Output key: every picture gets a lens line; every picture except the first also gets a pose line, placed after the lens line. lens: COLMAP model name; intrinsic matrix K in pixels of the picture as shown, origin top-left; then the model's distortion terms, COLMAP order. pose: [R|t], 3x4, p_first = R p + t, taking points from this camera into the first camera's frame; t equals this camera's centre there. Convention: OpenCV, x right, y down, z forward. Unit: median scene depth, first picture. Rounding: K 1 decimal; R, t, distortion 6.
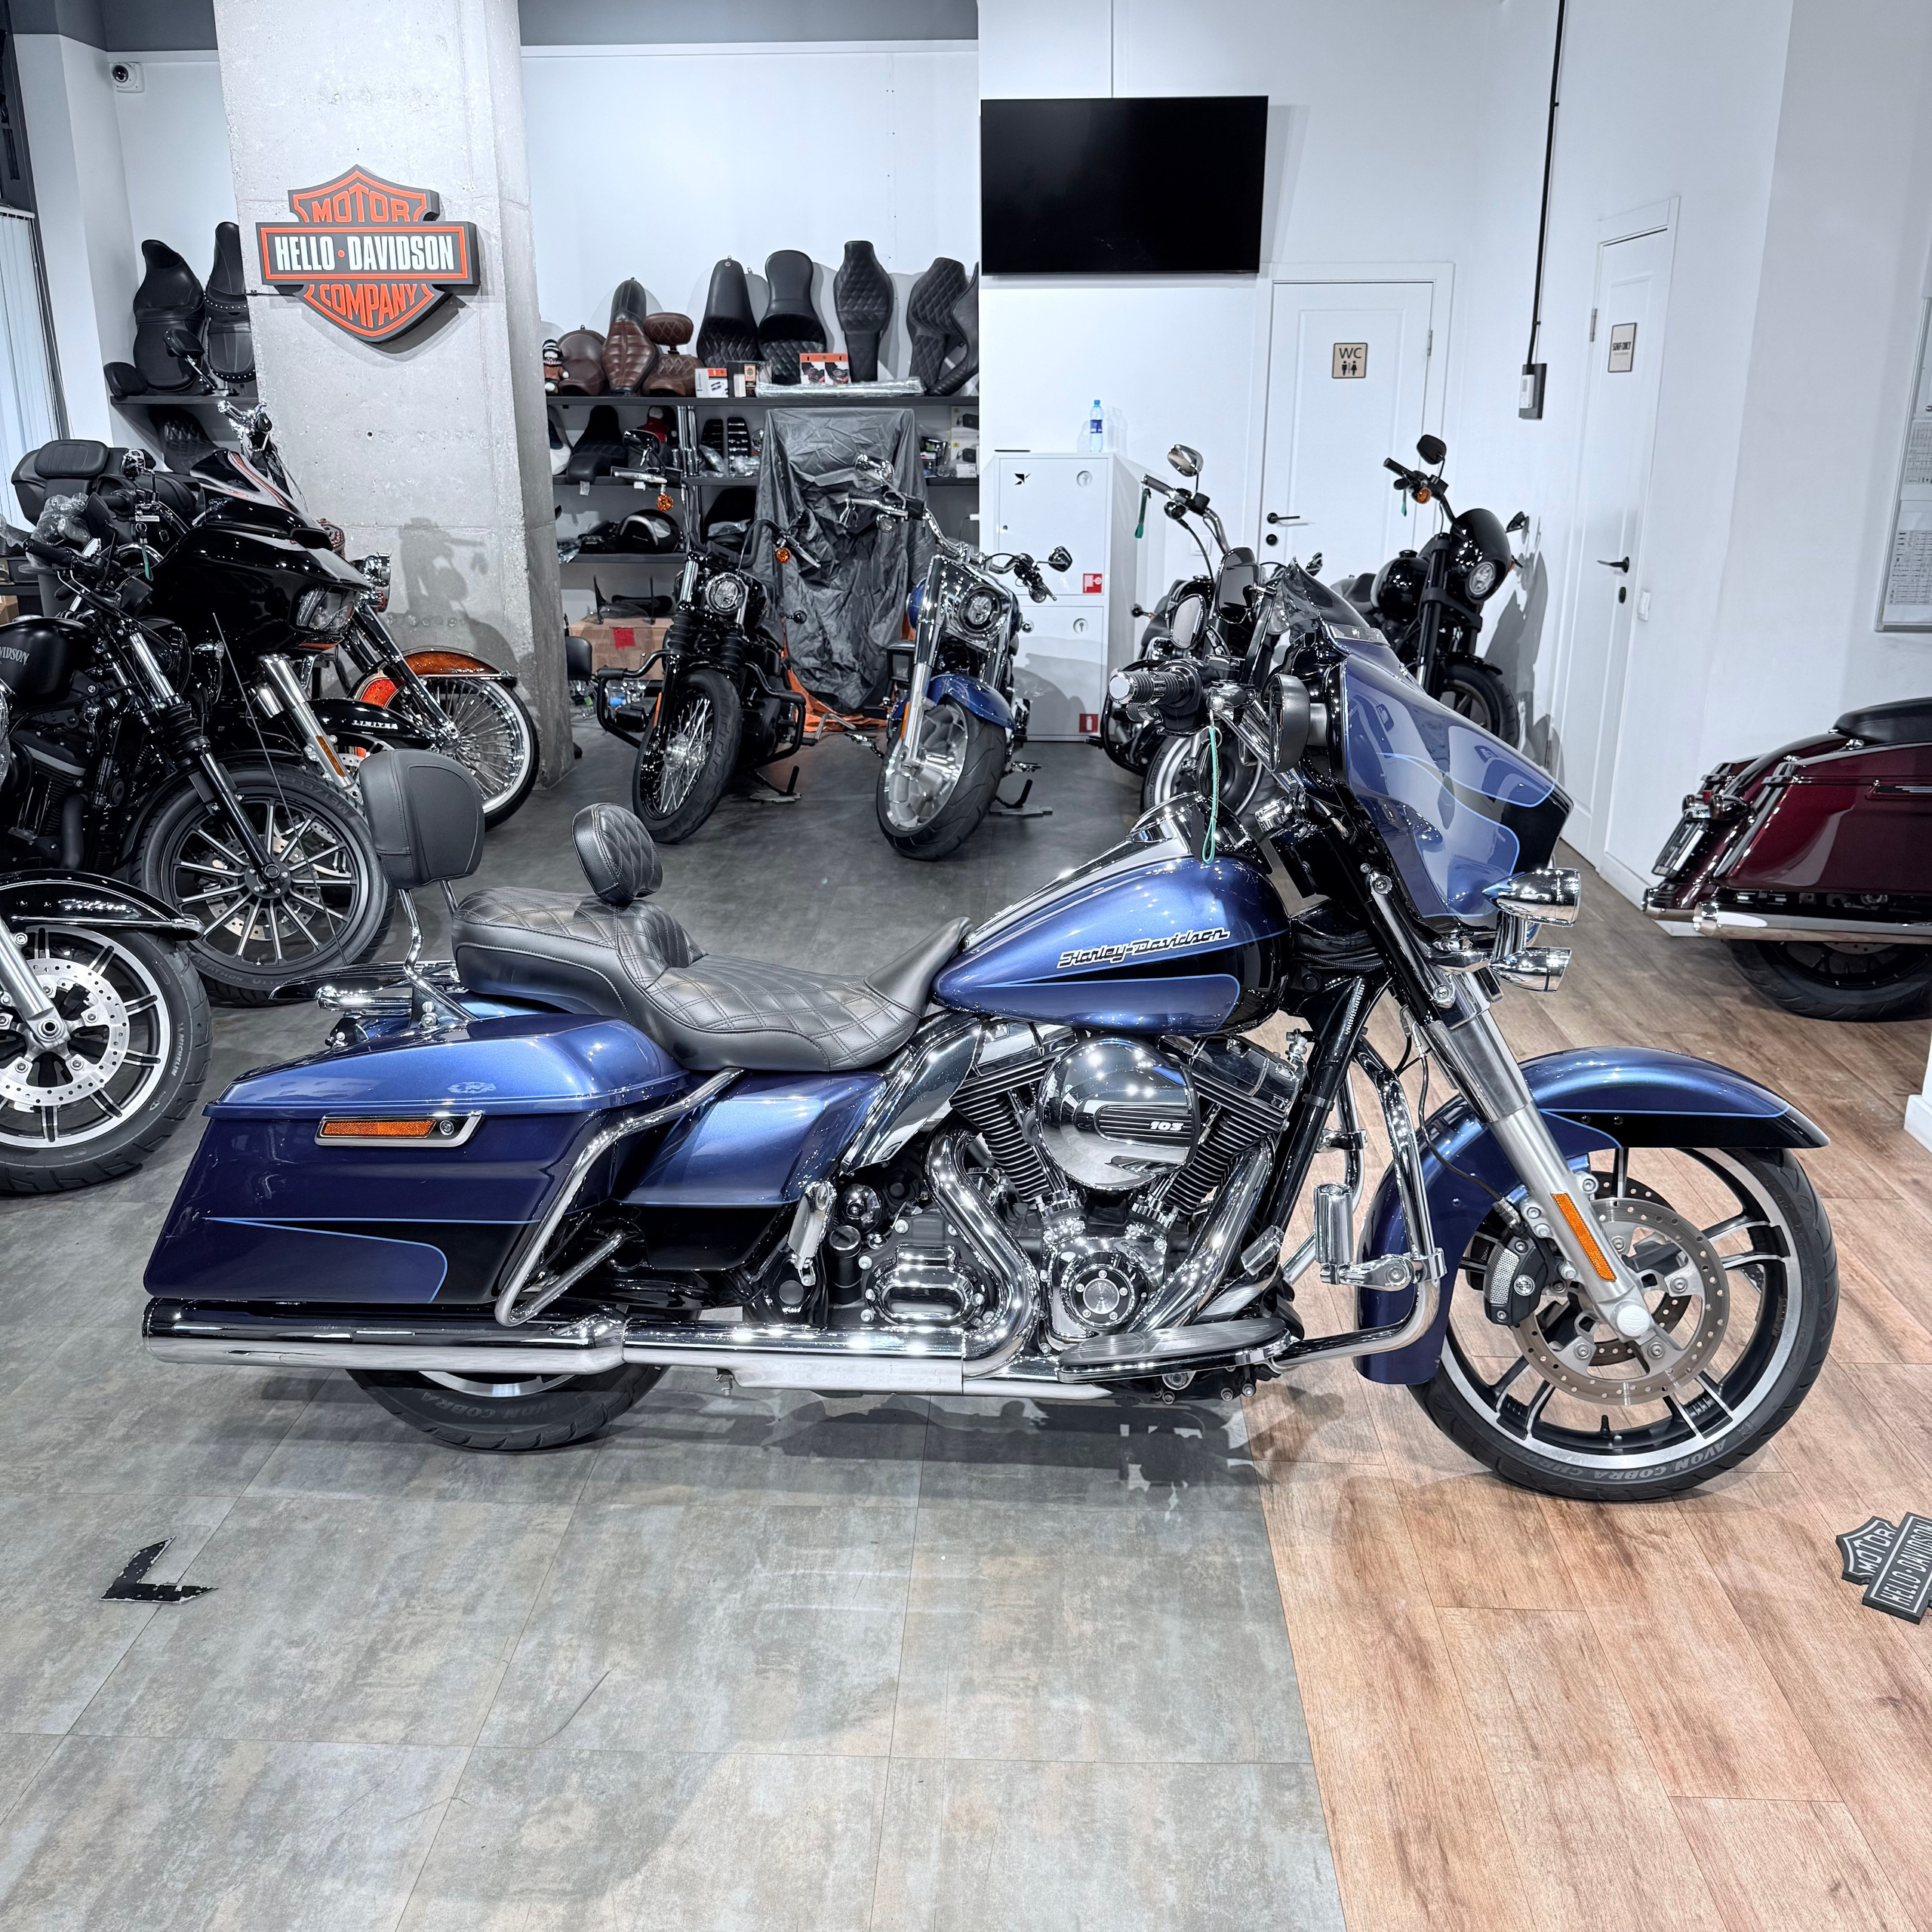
lens RADIAL K [[1794.7, 0, 960.9], [0, 1794.7, 972.3], [0, 0, 1]] dist [0.139693, -0.285040]
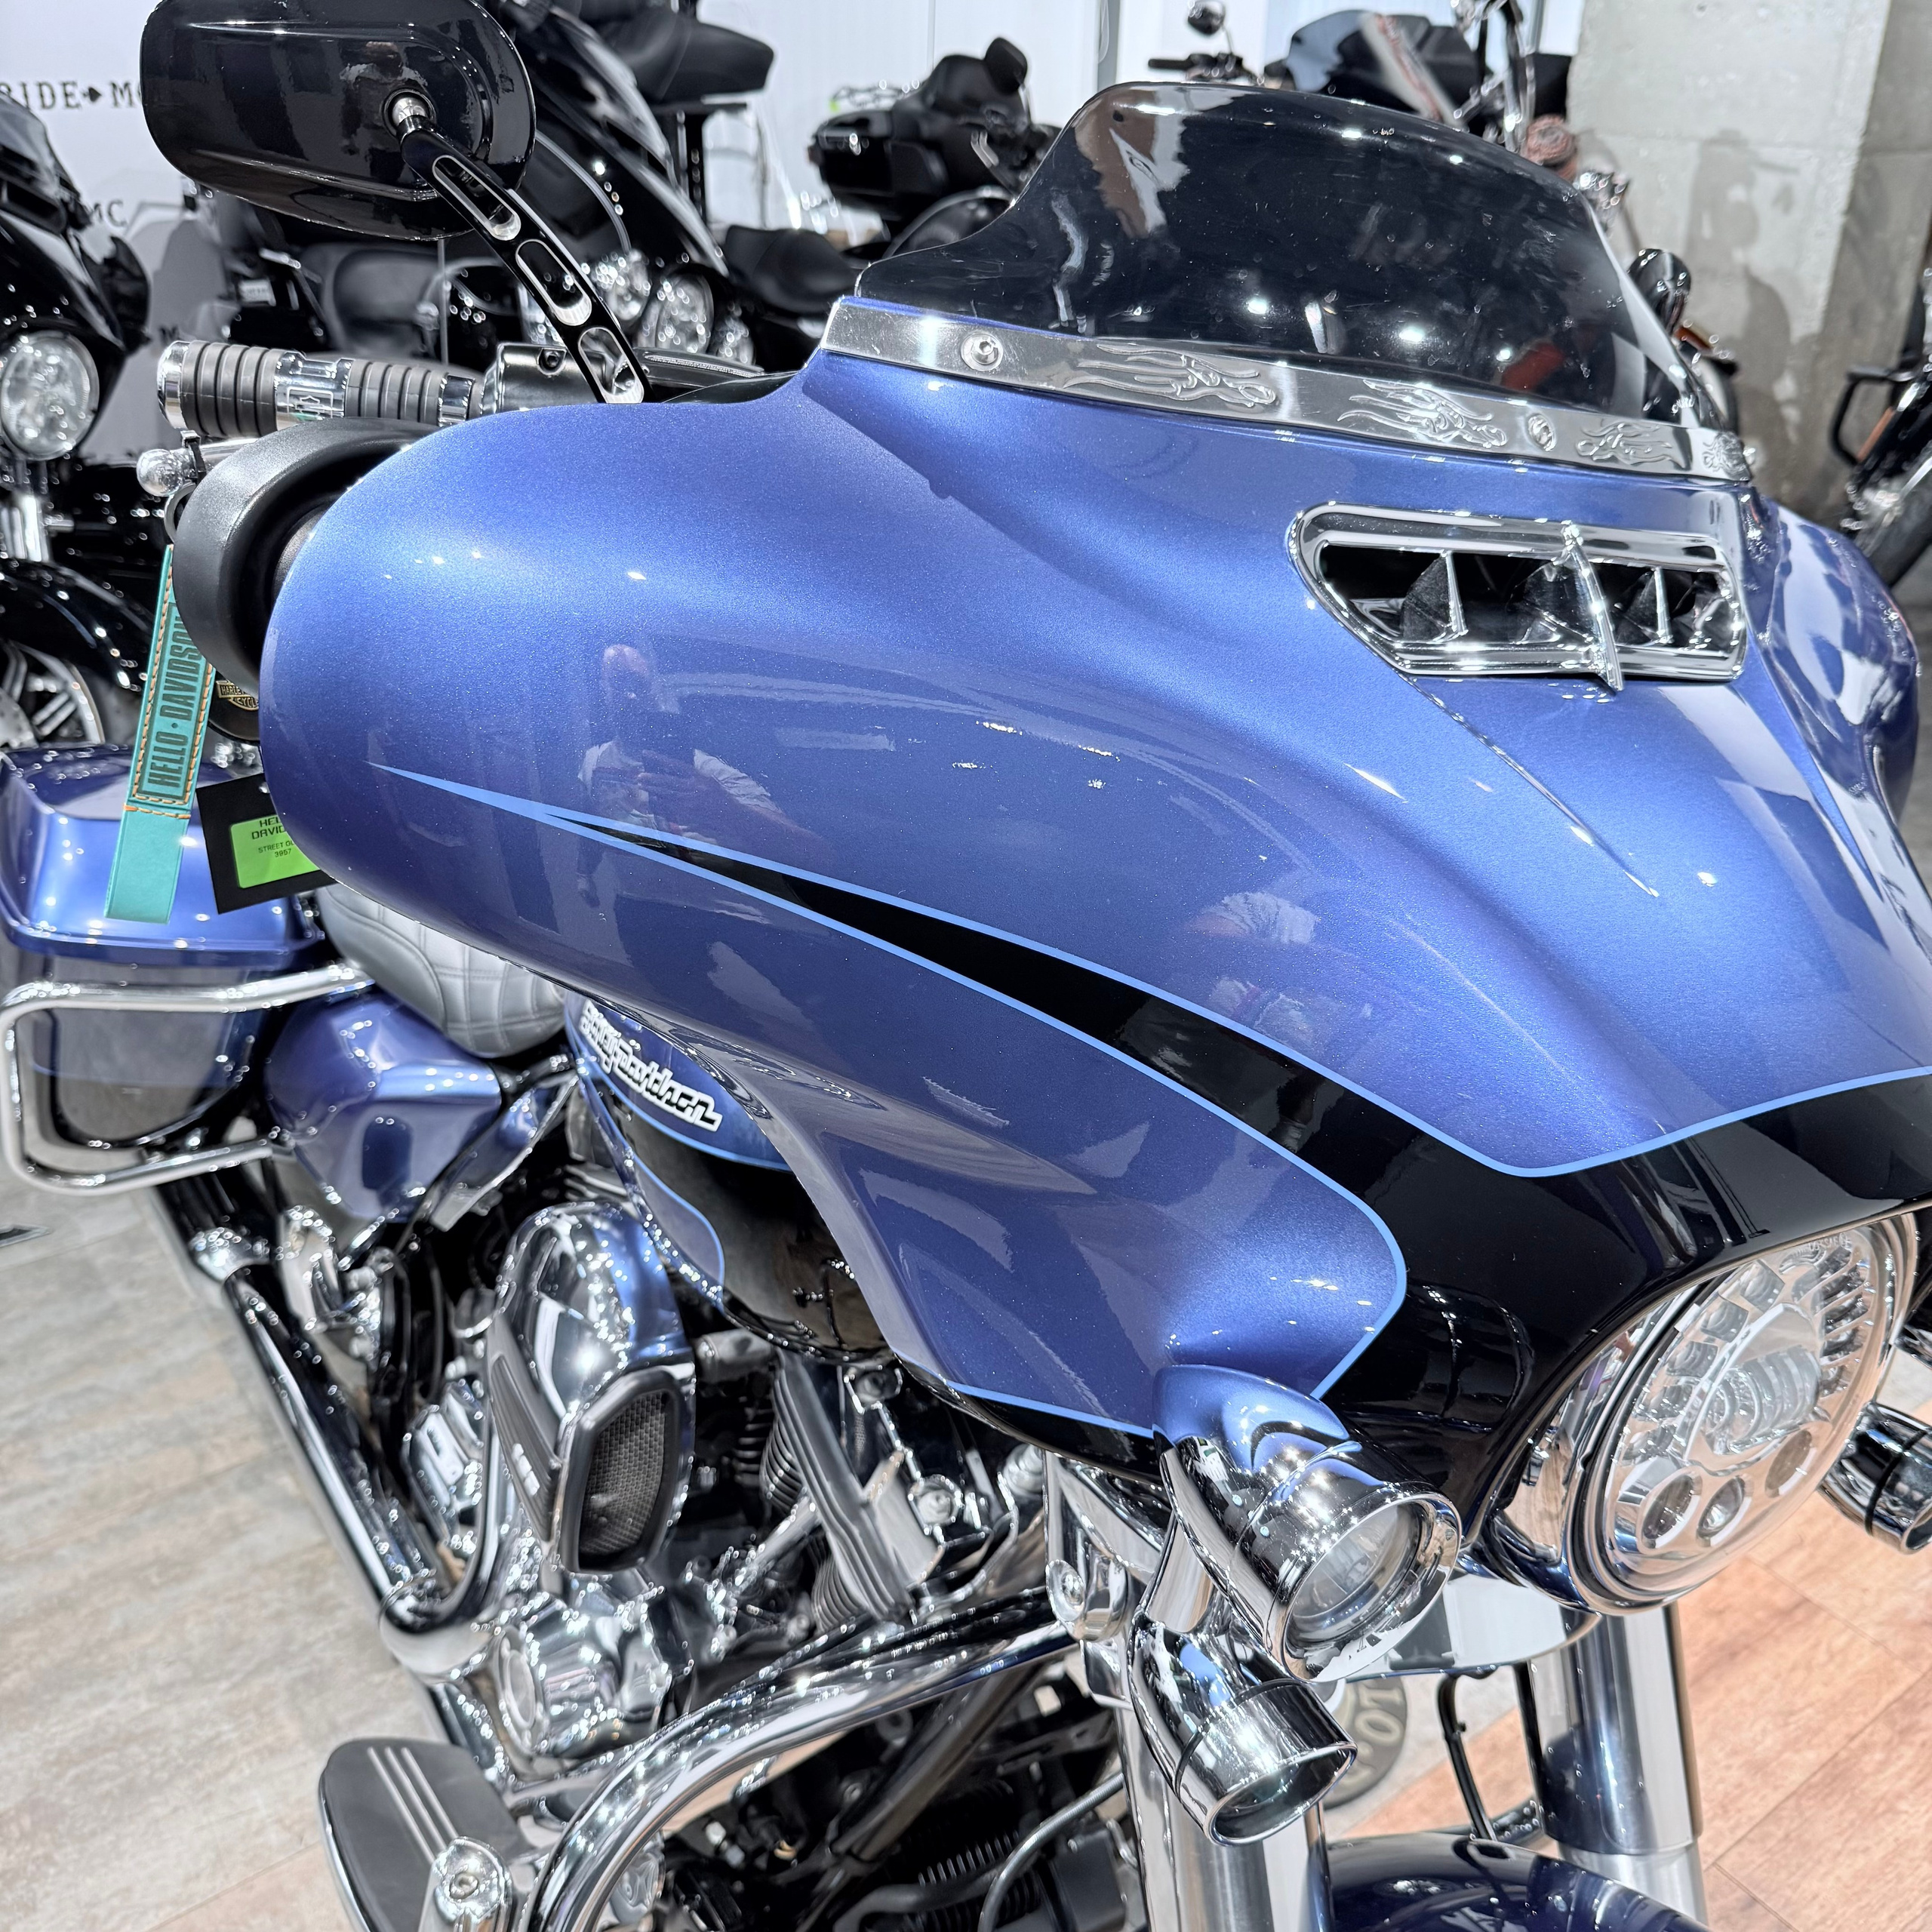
lens RADIAL K [[1842.4, 0, 958.2], [0, 1842.4, 973.9], [0, 0, 1]] dist [-0.020080, 0.009939]
pose [[0.625938, 0.369477, -0.686796, 0.185866], [-0.247439, 0.929238, 0.274390, -0.071780], [0.739578, -0.001811, 0.673069, 0.336400]]
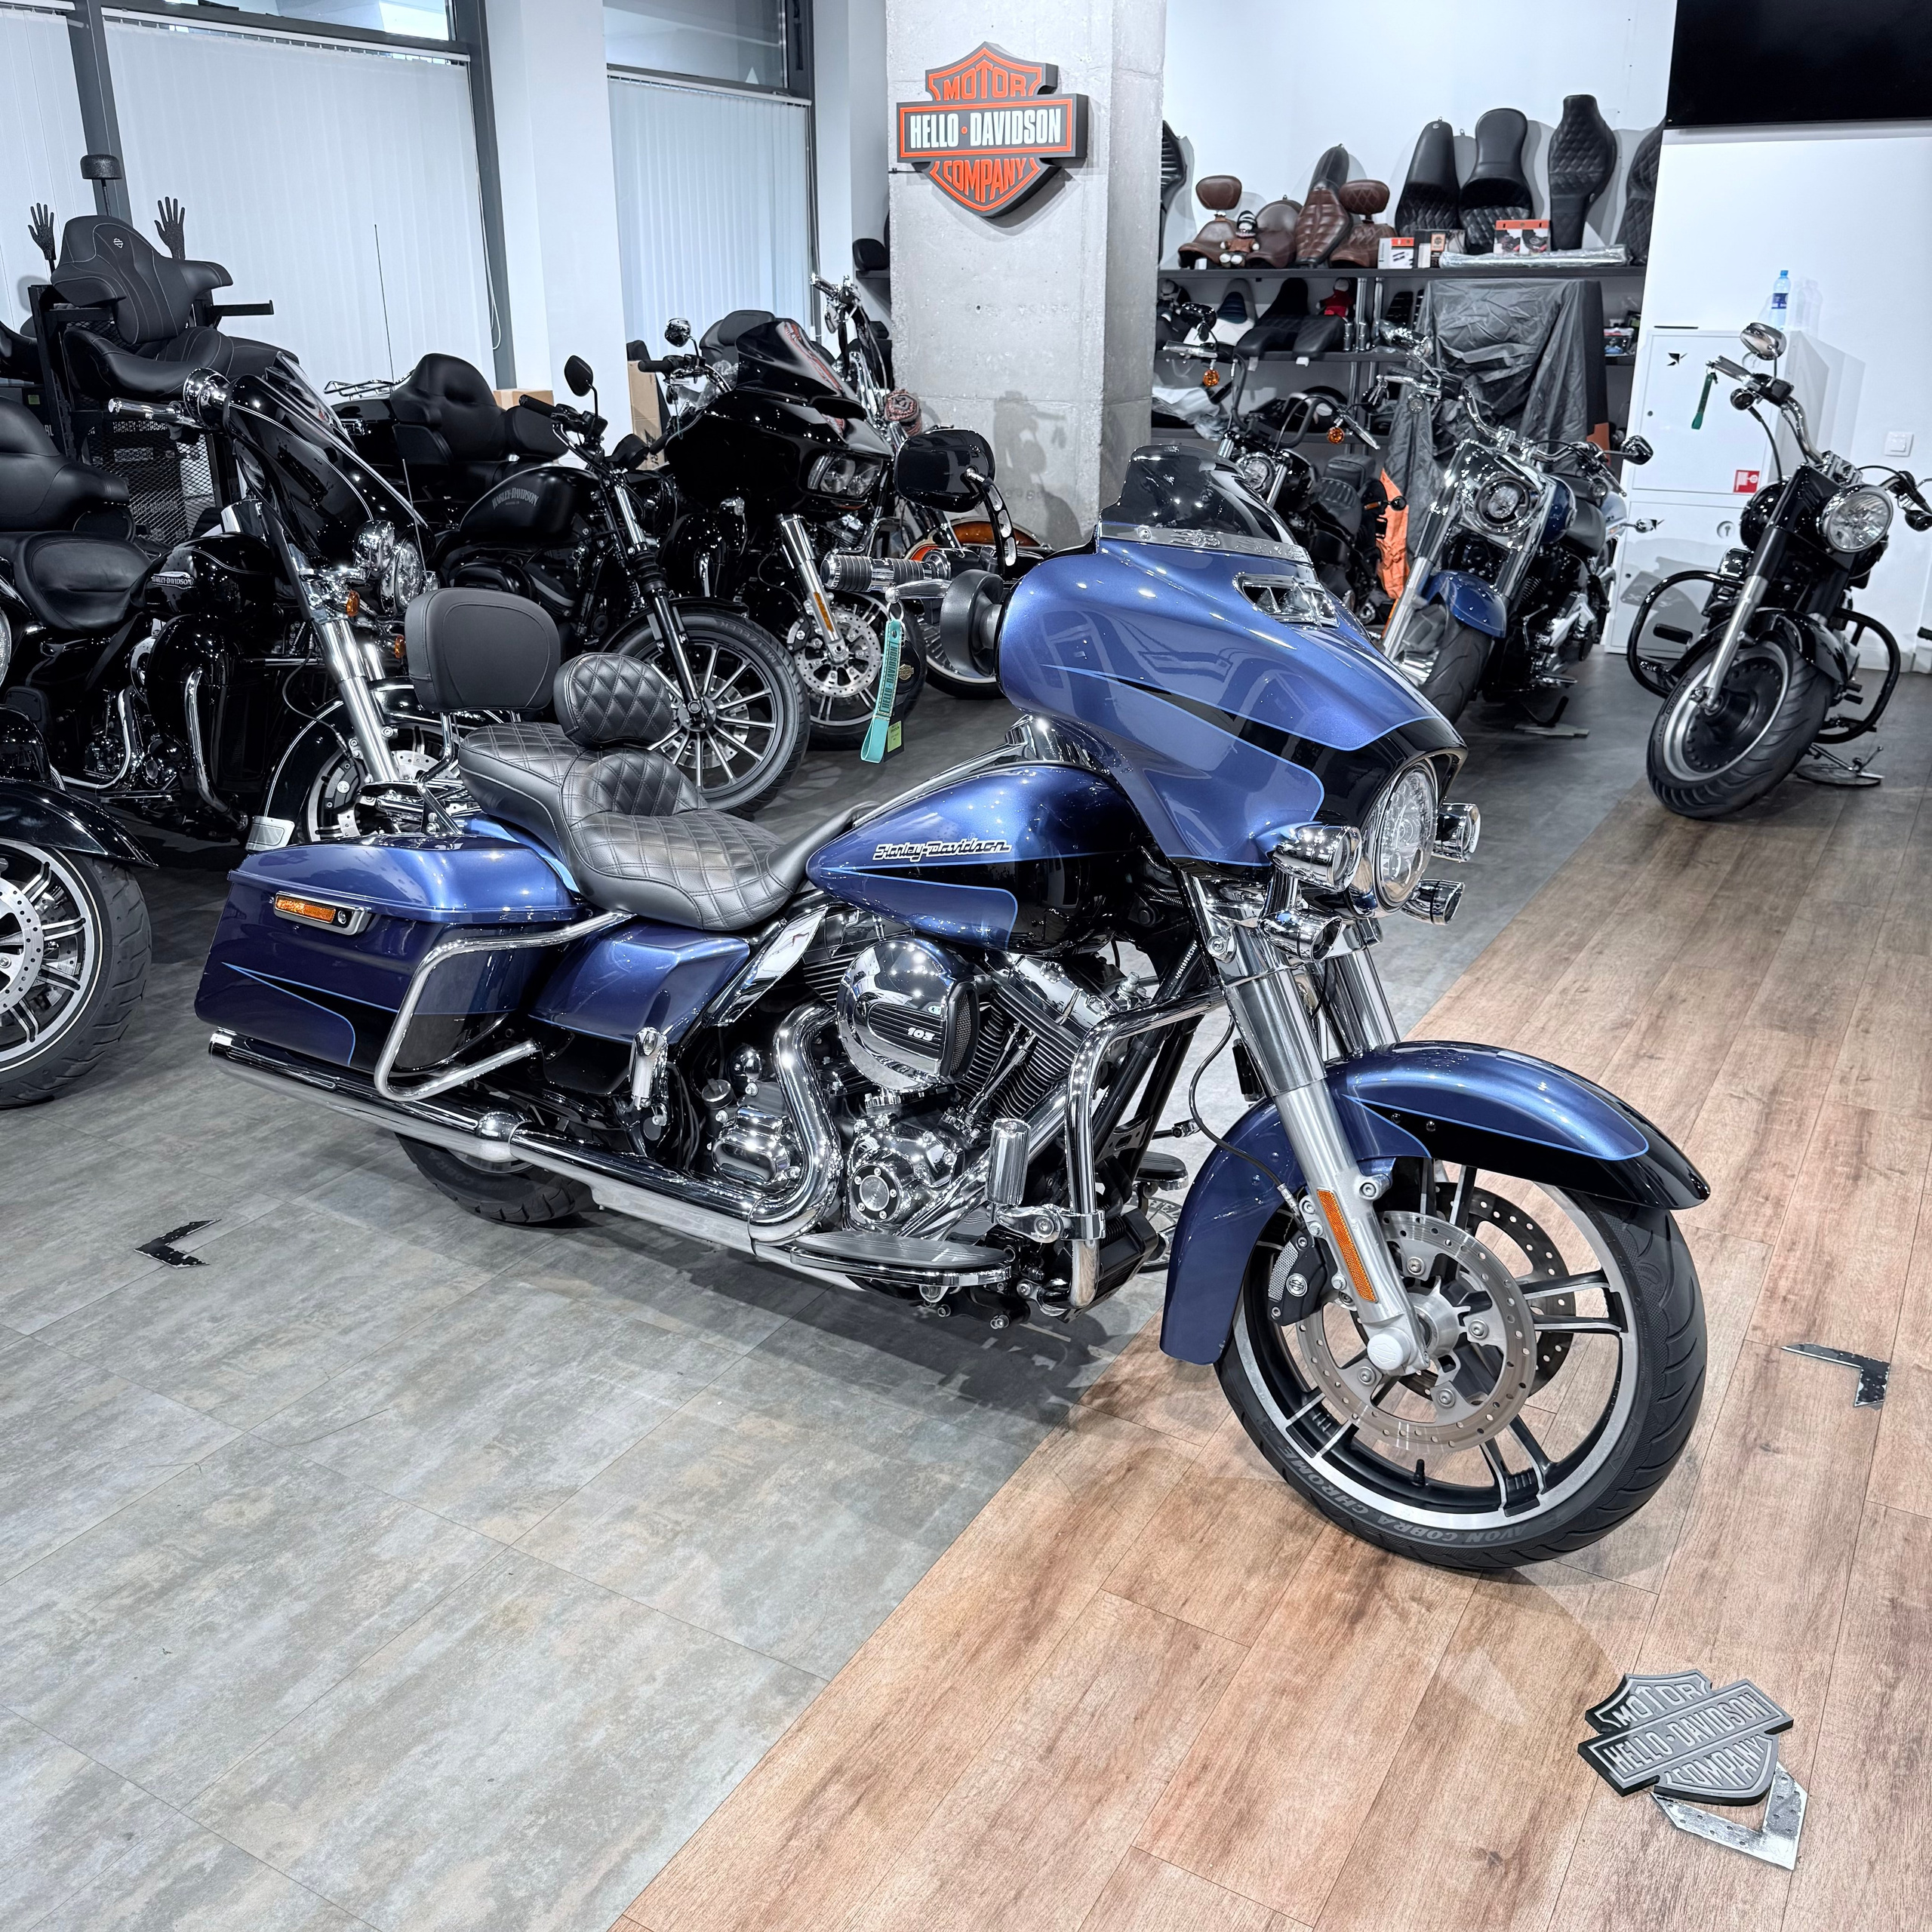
lens RADIAL K [[1787.1, 0, 957.7], [0, 1787.1, 985.6], [0, 0, 1]] dist [0.107117, -0.215860]
pose [[0.883530, 0.170542, -0.436223, 0.234933], [-0.139963, 0.984933, 0.101578, -0.017498], [0.446973, -0.028692, 0.894087, 0.064255]]
